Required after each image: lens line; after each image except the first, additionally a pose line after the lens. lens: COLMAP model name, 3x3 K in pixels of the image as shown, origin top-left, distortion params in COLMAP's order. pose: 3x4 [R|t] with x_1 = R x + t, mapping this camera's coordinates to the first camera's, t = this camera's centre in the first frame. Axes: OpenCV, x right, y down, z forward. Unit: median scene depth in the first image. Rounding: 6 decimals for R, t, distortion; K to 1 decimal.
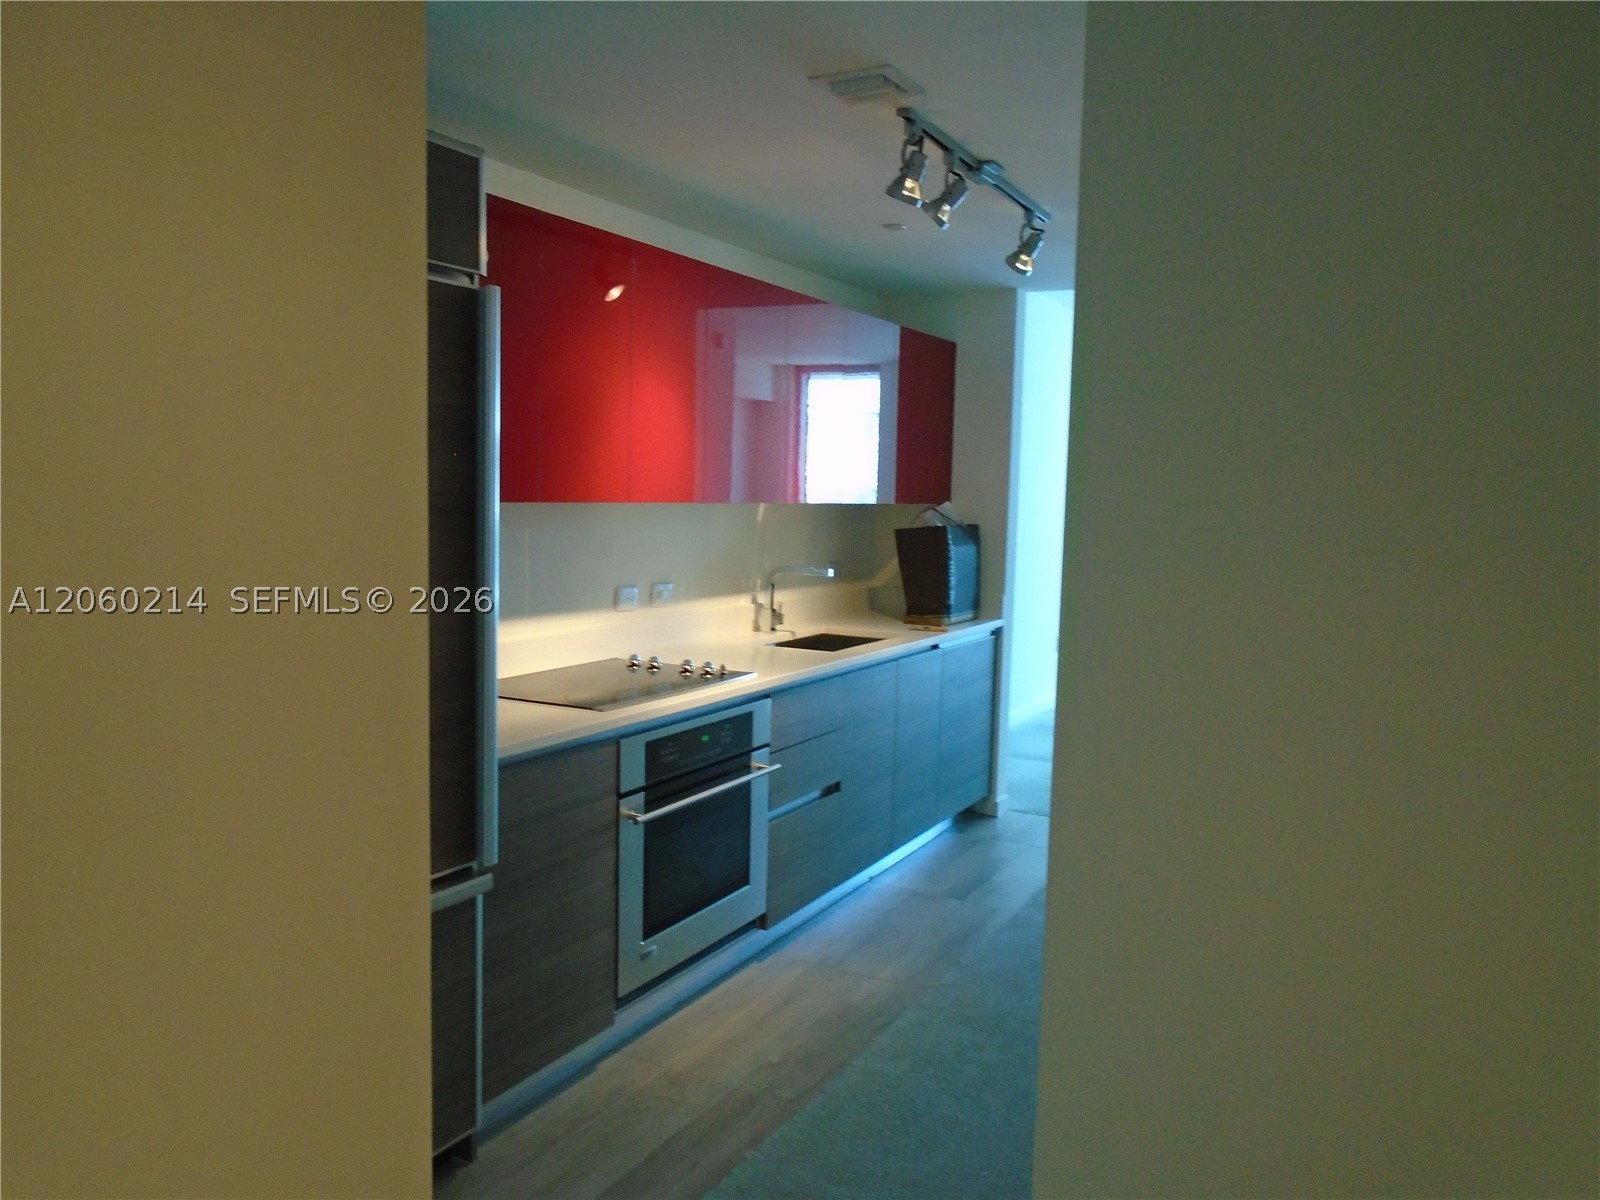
lens RADIAL K [[1219.7, 0, 800.0], [0, 1219.7, 600.0], [0, 0, 1]] dist [-0.006036, -0.002669]
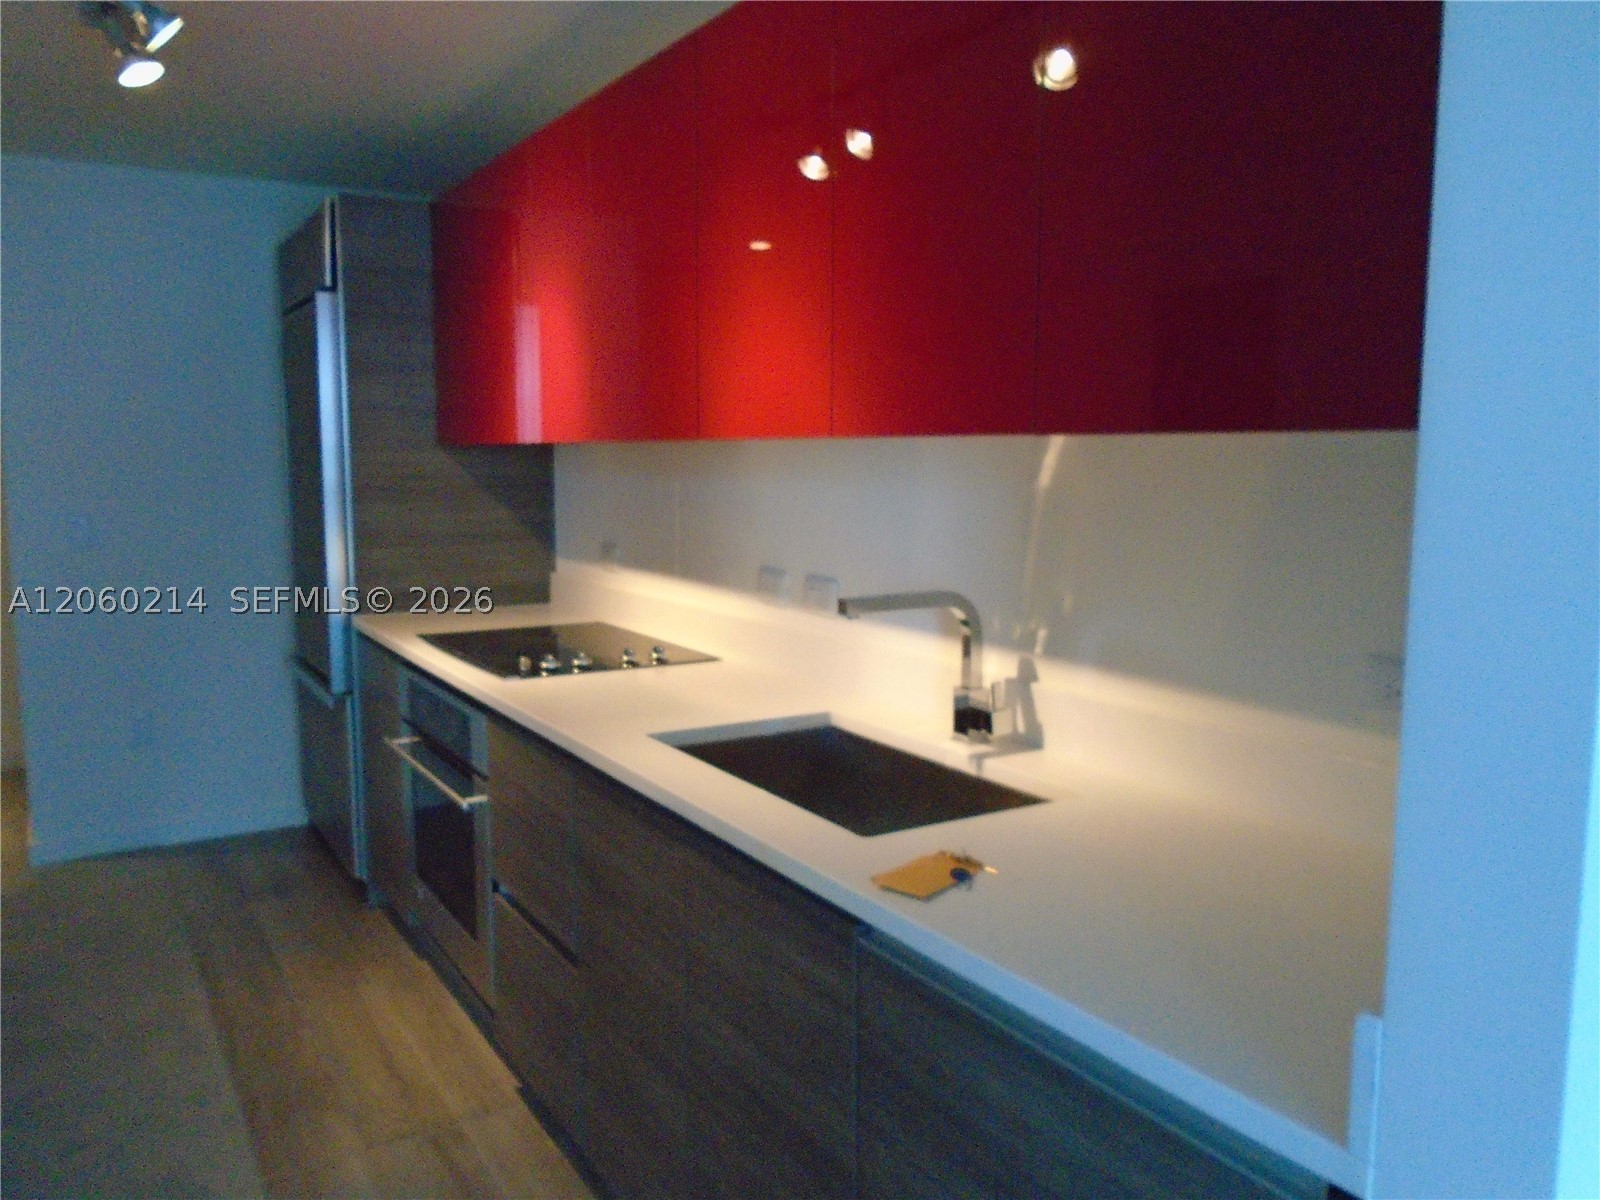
lens RADIAL K [[1219.7, 0, 800.0], [0, 1219.7, 600.0], [0, 0, 1]] dist [-0.006036, -0.002669]
pose [[-0.496321, 0.081297, -0.864324, 0.497645], [-0.091674, 0.985131, 0.145302, -0.106827], [0.863285, 0.151352, -0.481489, 1.506216]]
